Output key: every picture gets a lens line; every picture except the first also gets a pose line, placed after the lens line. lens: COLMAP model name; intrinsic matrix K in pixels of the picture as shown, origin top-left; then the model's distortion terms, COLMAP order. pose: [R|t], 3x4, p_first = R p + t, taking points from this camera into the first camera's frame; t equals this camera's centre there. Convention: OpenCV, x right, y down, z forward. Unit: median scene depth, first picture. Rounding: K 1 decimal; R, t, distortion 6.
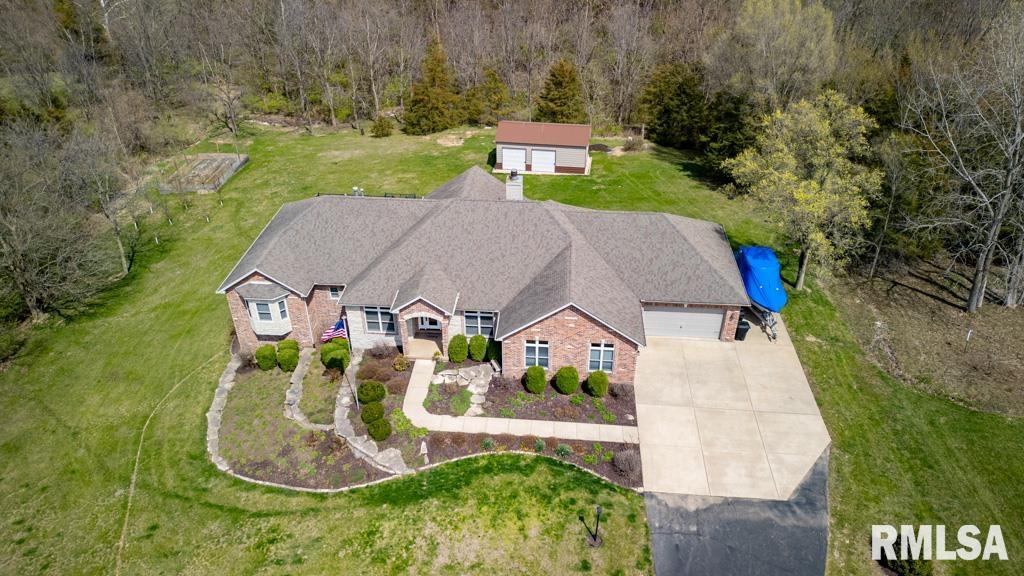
lens RADIAL K [[731.3, 0, 512.2], [0, 731.3, 290.2], [0, 0, 1]] dist [0.035272, -0.010523]
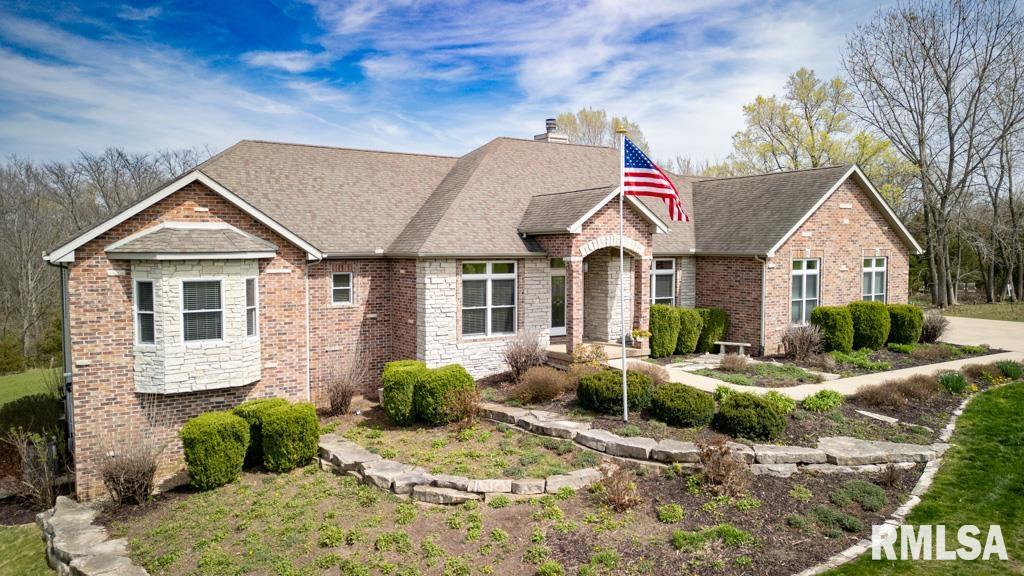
lens RADIAL K [[731.3, 0, 510.4], [0, 731.3, 285.7], [0, 0, 1]] dist [0.035272, -0.010523]
pose [[0.798711, -0.034810, 0.600707, -0.463989], [0.334395, 0.855644, -0.395035, 0.224348], [-0.500240, 0.516392, 0.695053, 0.723586]]
